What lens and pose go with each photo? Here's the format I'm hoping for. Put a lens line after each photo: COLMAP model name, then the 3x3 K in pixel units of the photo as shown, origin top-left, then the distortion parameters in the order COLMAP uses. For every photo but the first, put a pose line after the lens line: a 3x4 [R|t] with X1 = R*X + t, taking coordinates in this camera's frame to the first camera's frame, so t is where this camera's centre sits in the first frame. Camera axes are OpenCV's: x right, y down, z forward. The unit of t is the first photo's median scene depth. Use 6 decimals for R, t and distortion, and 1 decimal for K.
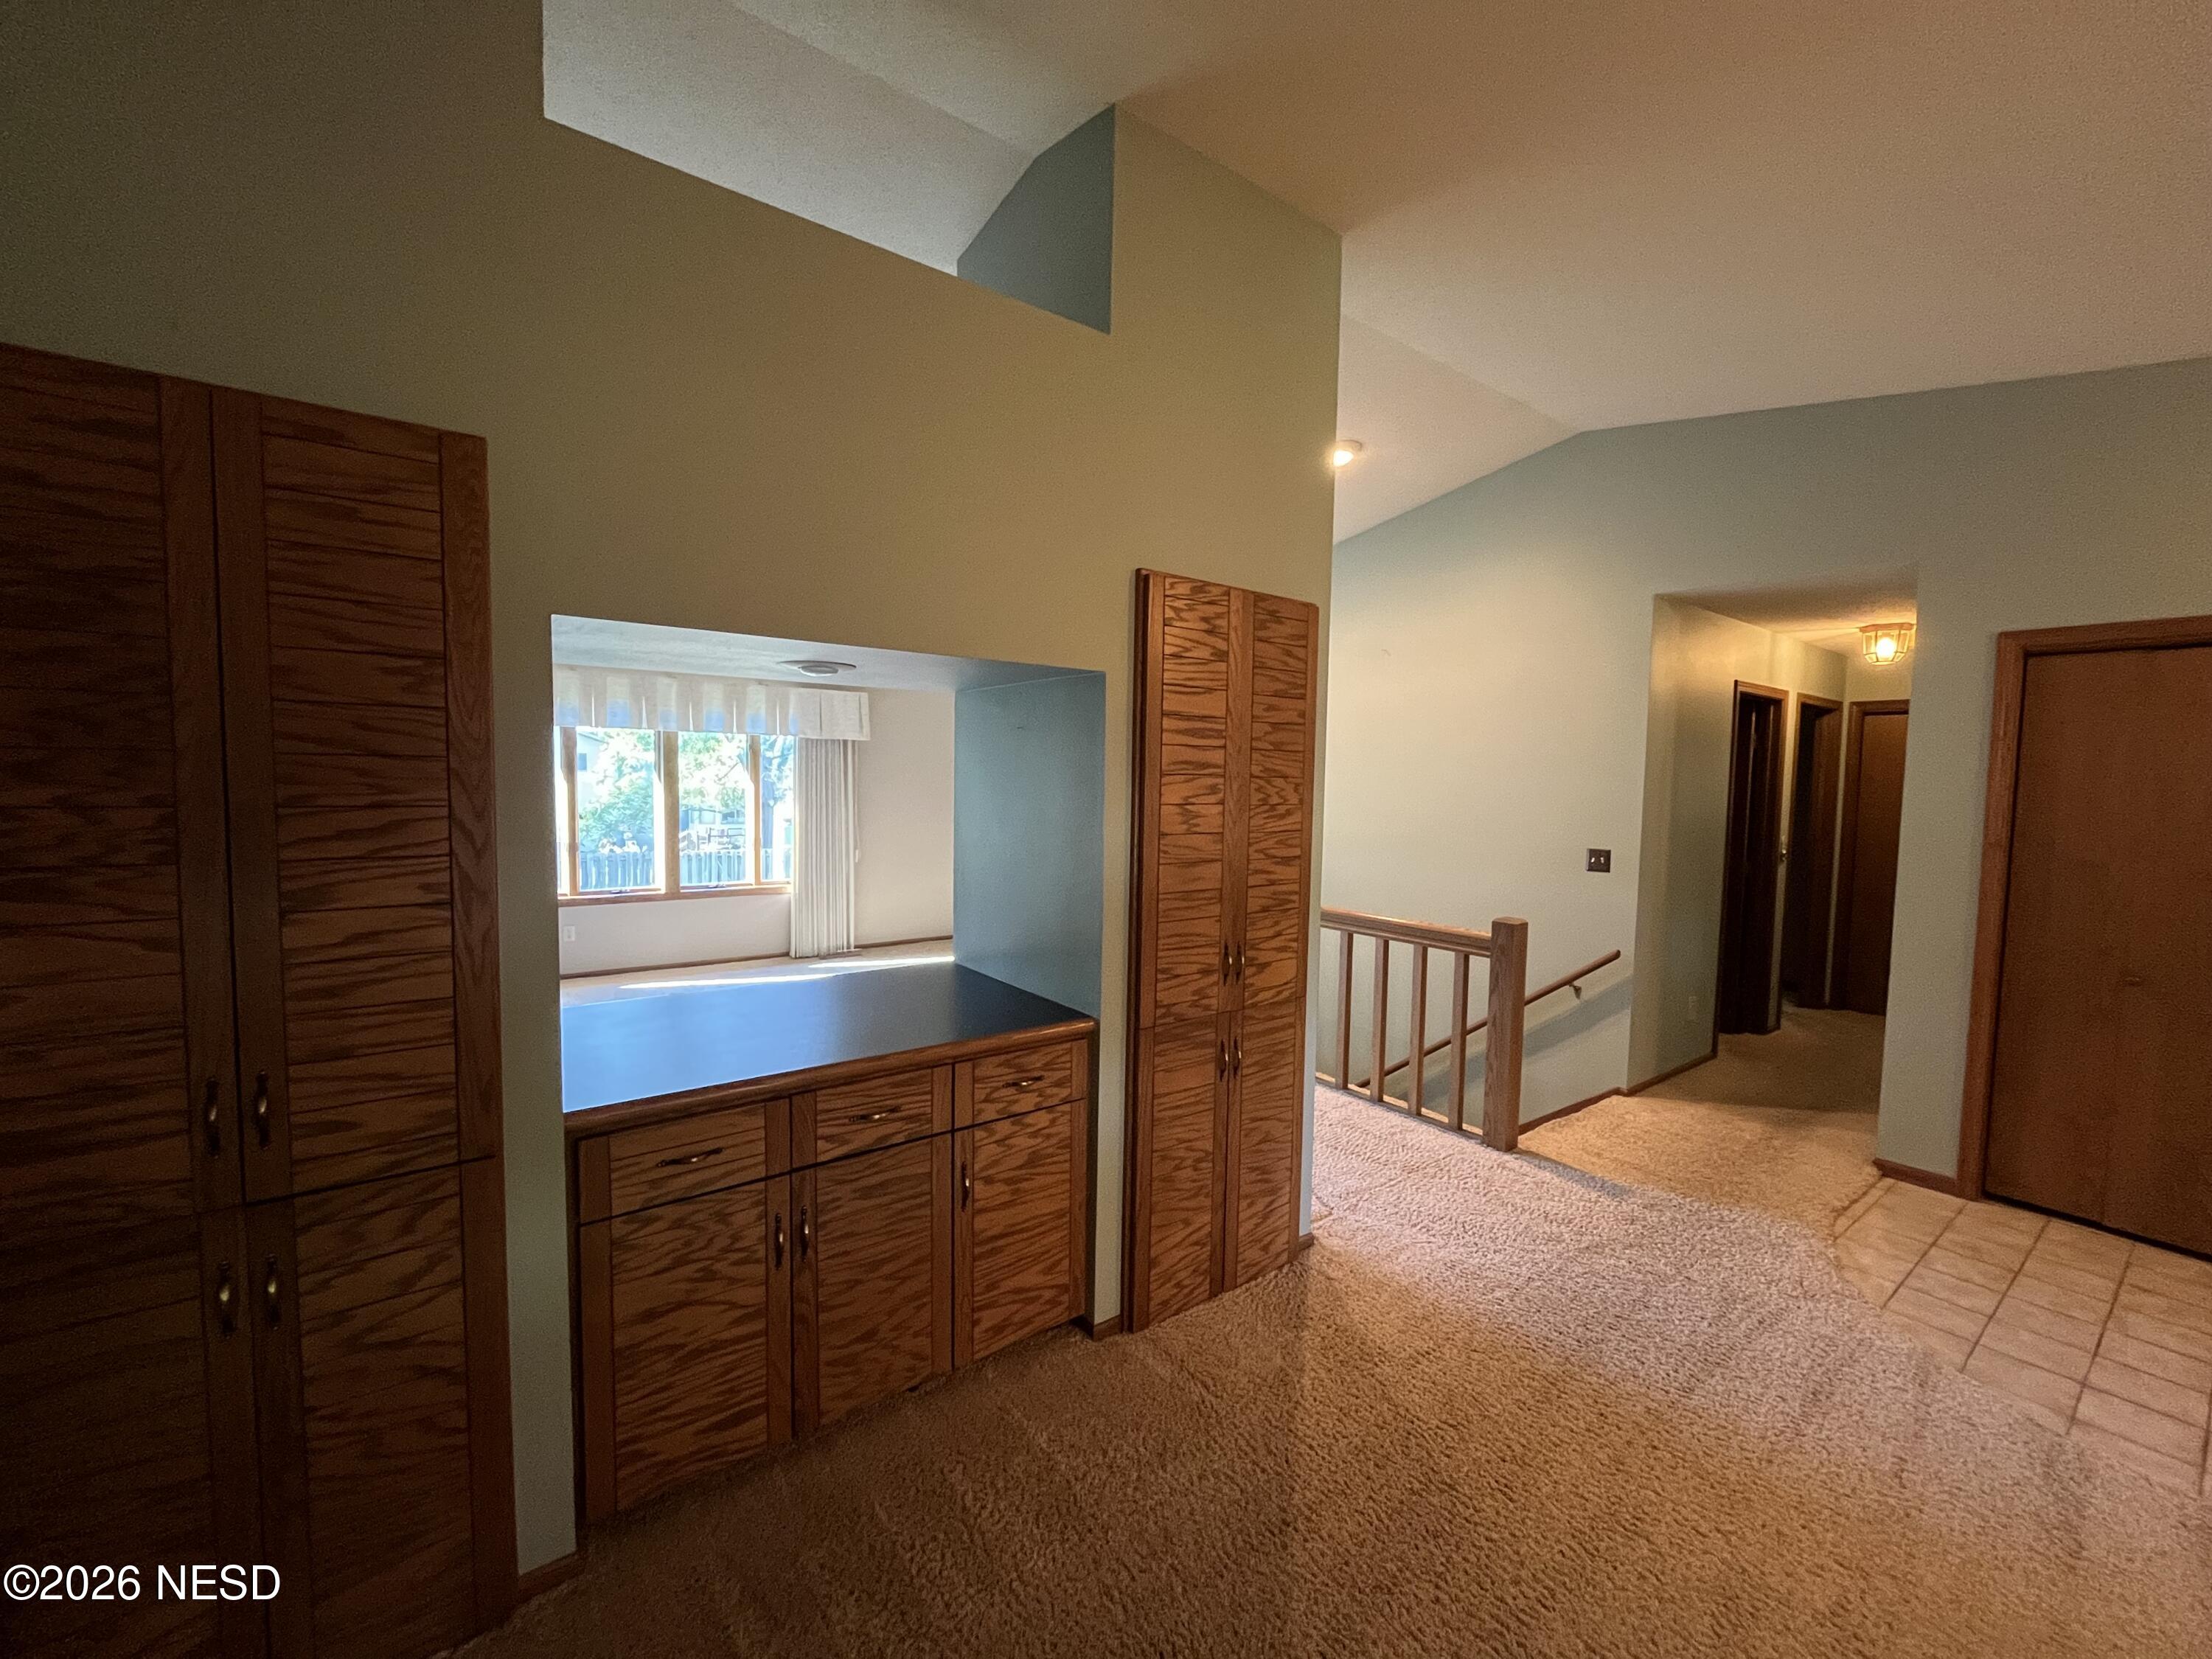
lens RADIAL K [[892.7, 0, 1111.7], [0, 892.7, 833.5], [0, 0, 1]] dist [-0.002363, 0.000509]
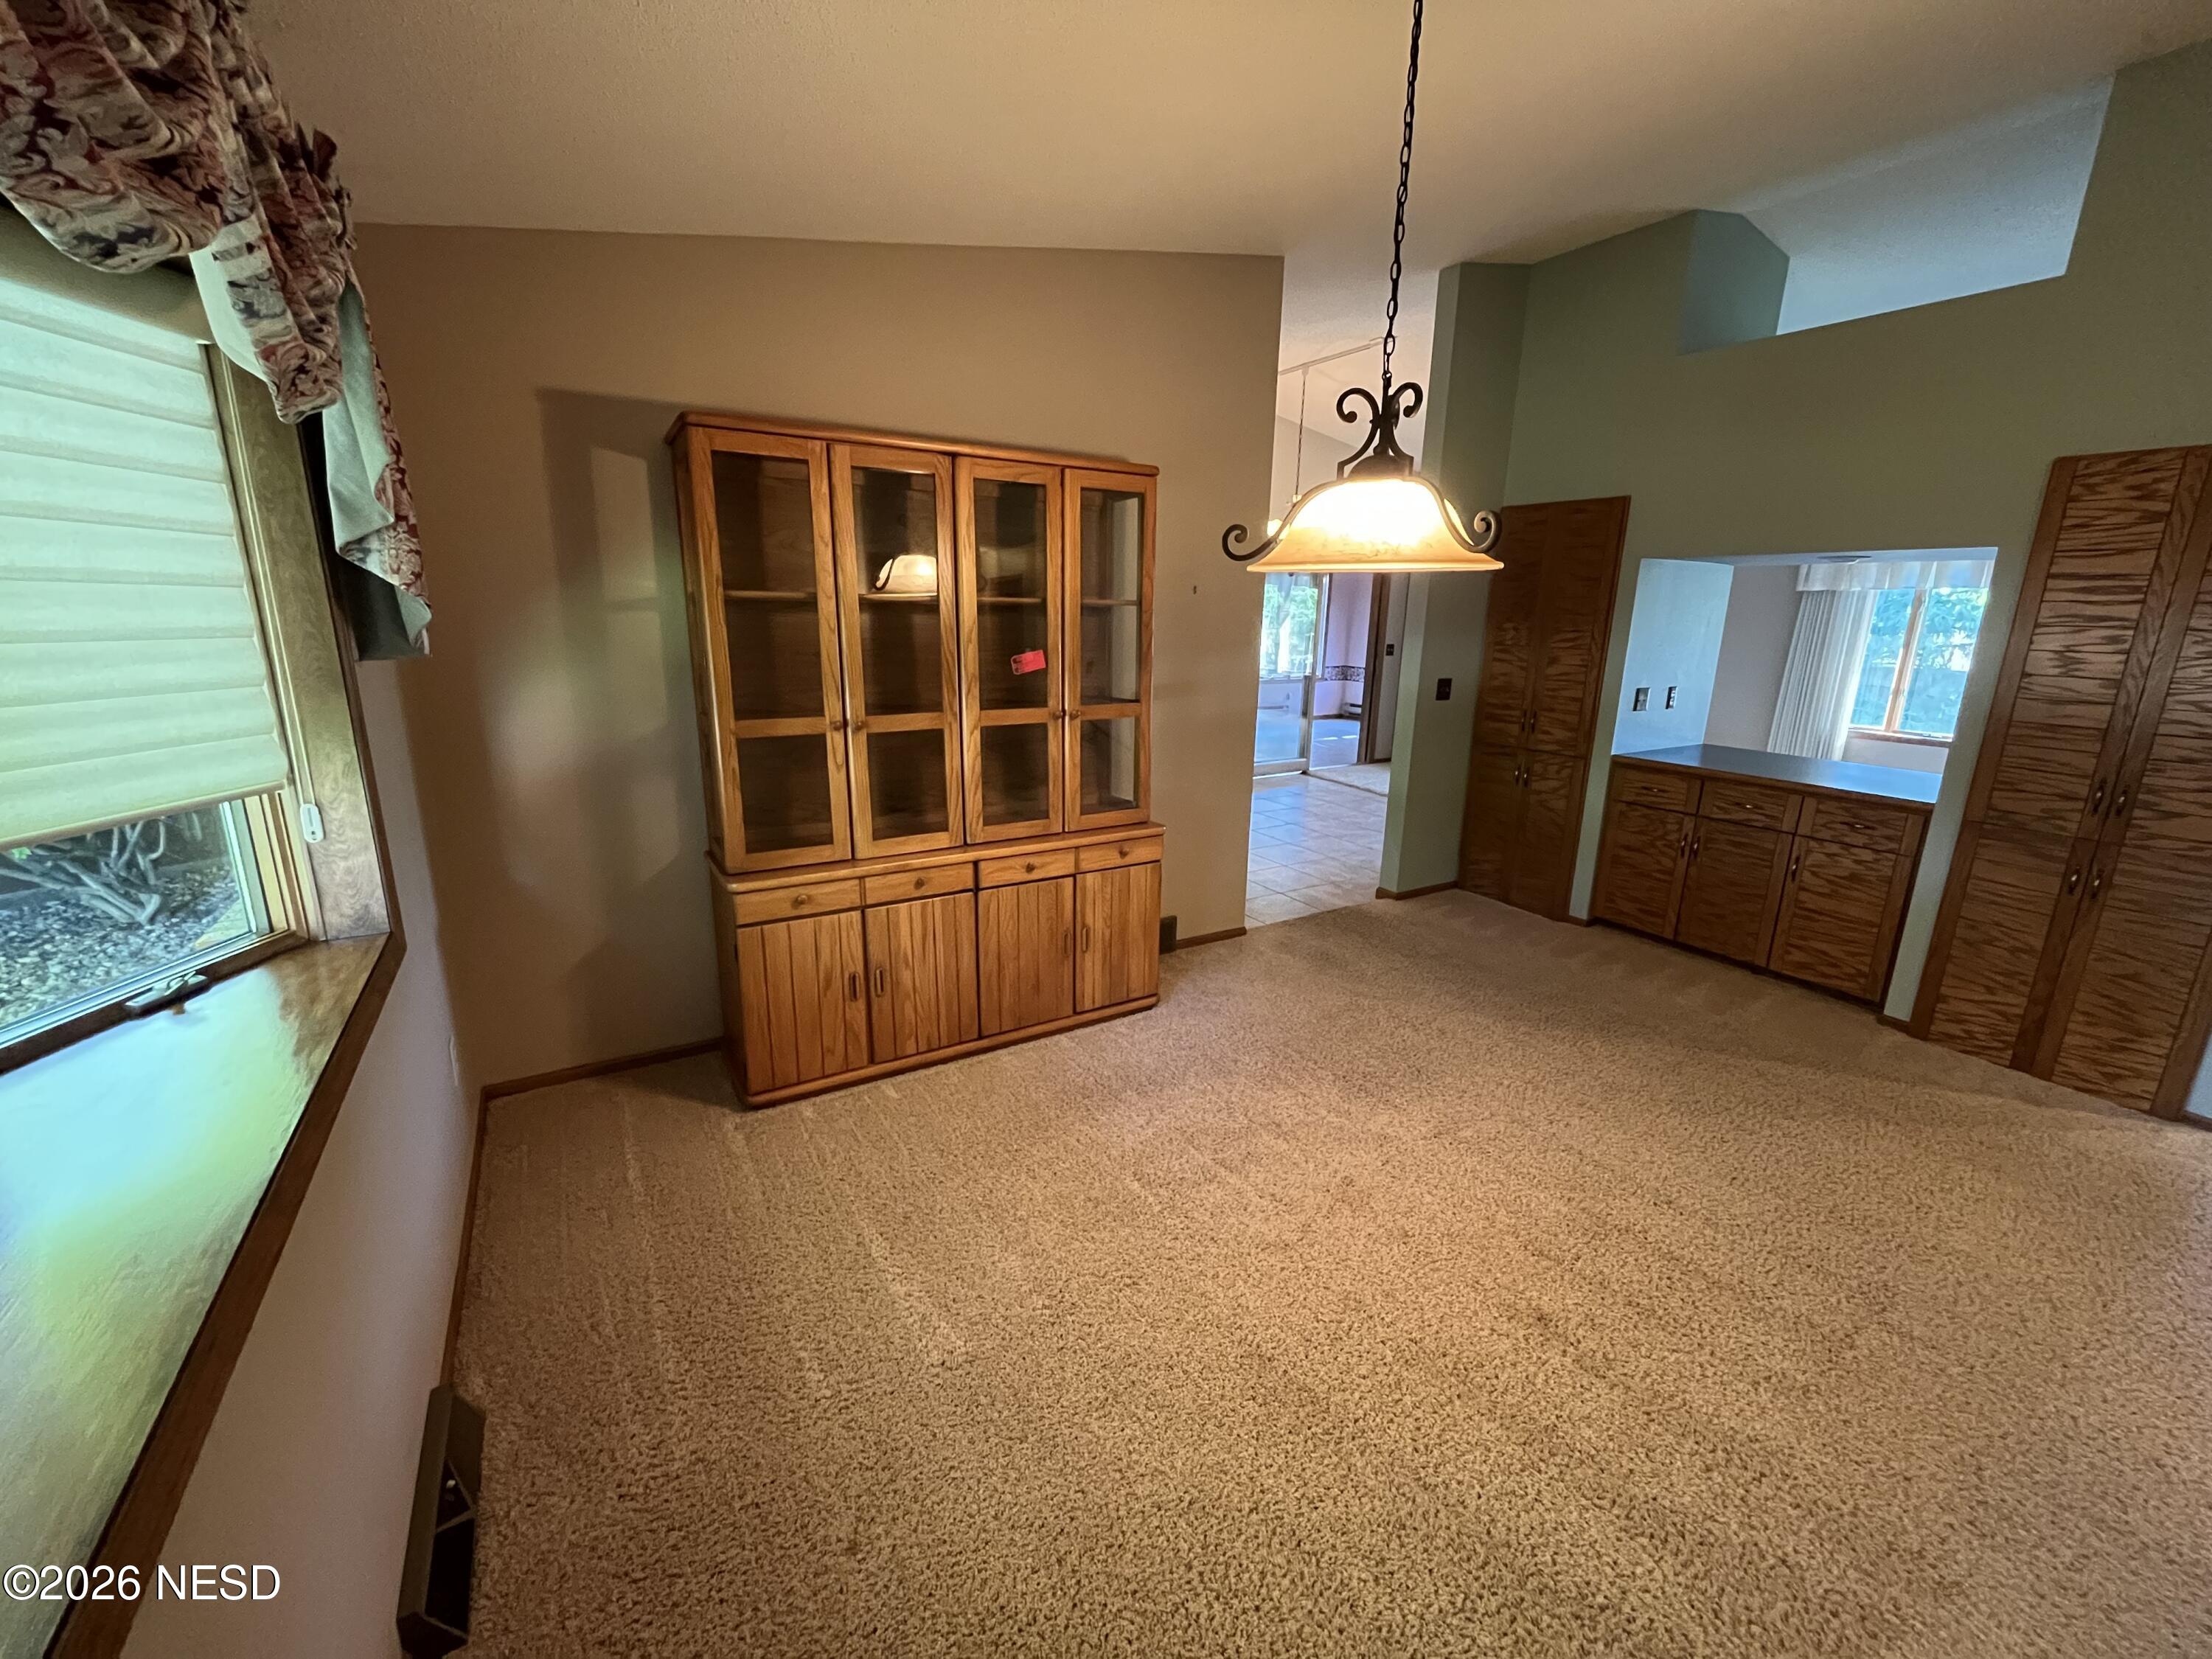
lens RADIAL K [[892.7, 0, 1109.1], [0, 892.7, 831.2], [0, 0, 1]] dist [-0.002363, 0.000509]
pose [[-0.097157, 0.224244, -0.969678, 1.397701], [-0.085602, 0.968794, 0.232616, 0.032856], [0.991581, 0.105607, -0.074929, -0.165403]]
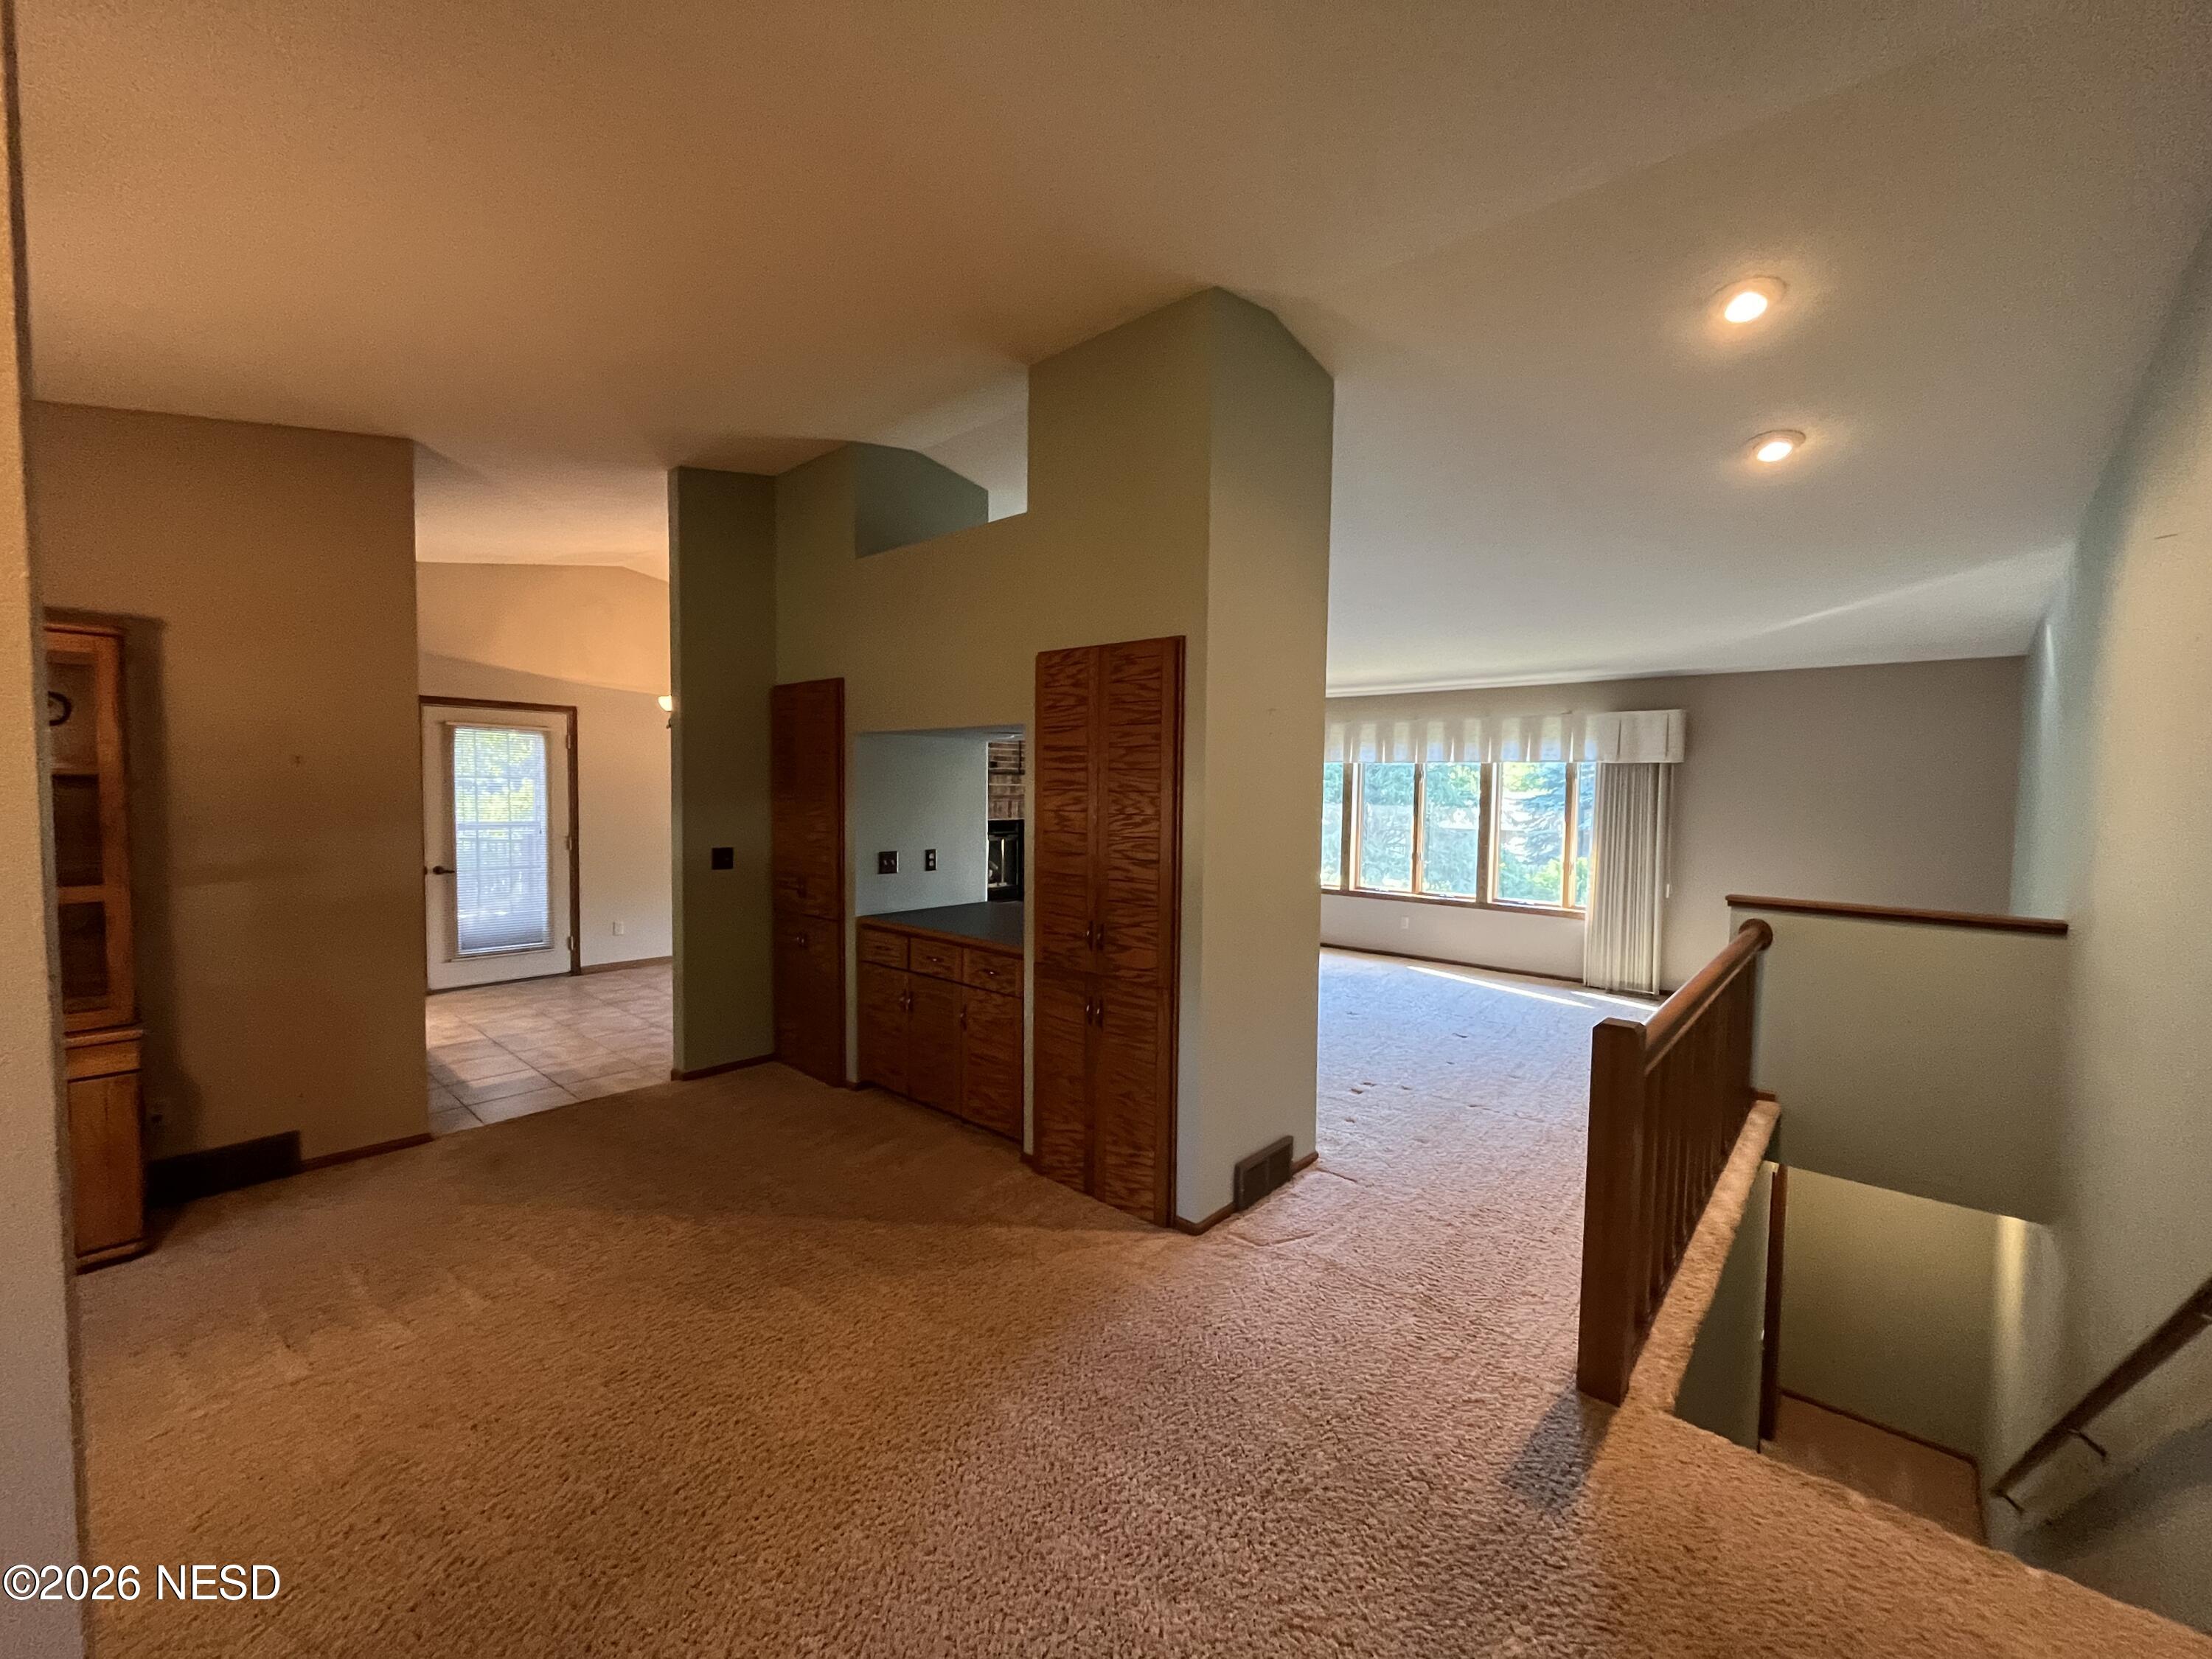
lens RADIAL K [[892.7, 0, 1106.7], [0, 892.7, 837.0], [0, 0, 1]] dist [-0.002363, 0.000509]
pose [[0.199264, 0.038997, -0.979170, 1.433218], [-0.073174, 0.997010, 0.024816, -0.031185], [0.977210, 0.066705, 0.201522, 0.772675]]
